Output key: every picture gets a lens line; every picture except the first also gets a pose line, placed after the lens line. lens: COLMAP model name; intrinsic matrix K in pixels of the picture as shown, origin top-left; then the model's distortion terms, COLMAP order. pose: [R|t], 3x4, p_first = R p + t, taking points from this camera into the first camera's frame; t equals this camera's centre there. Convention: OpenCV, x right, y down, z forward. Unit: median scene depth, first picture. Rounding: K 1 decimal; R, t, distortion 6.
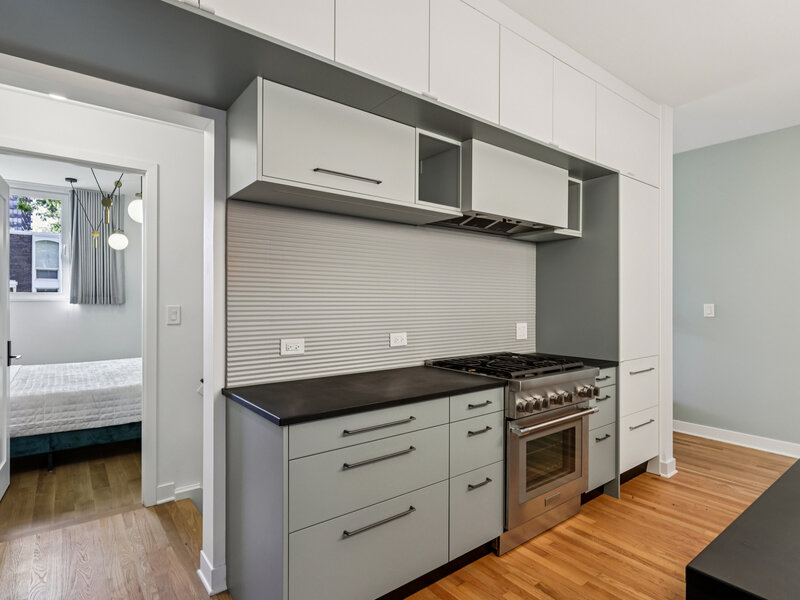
lens RADIAL K [[424.8, 0, 404.3], [0, 424.8, 302.6], [0, 0, 1]] dist [-0.007250, 0.003663]
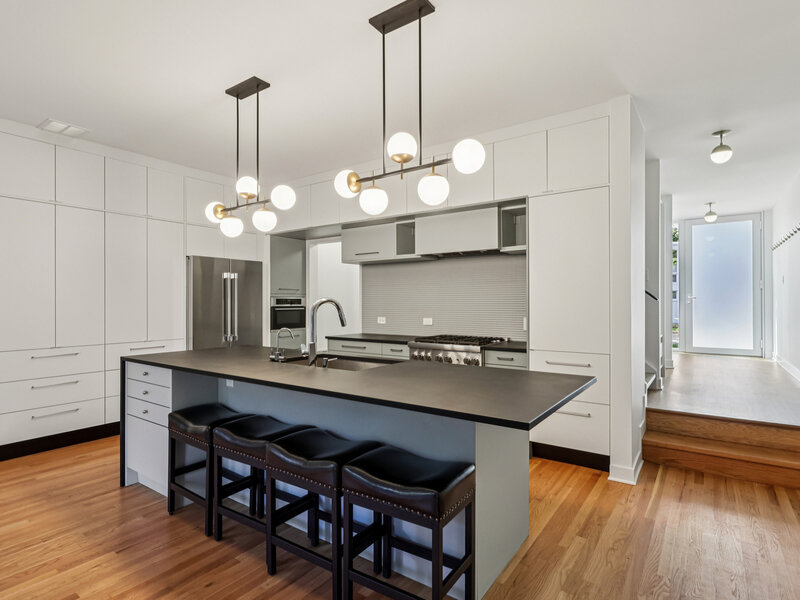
lens RADIAL K [[424.8, 0, 384.3], [0, 424.8, 296.7], [0, 0, 1]] dist [-0.007250, 0.003663]
pose [[0.245392, -0.018779, -0.969242, 1.425557], [0.005840, 0.999823, -0.017893, 0.006399], [0.969406, -0.001270, 0.245458, 0.273654]]
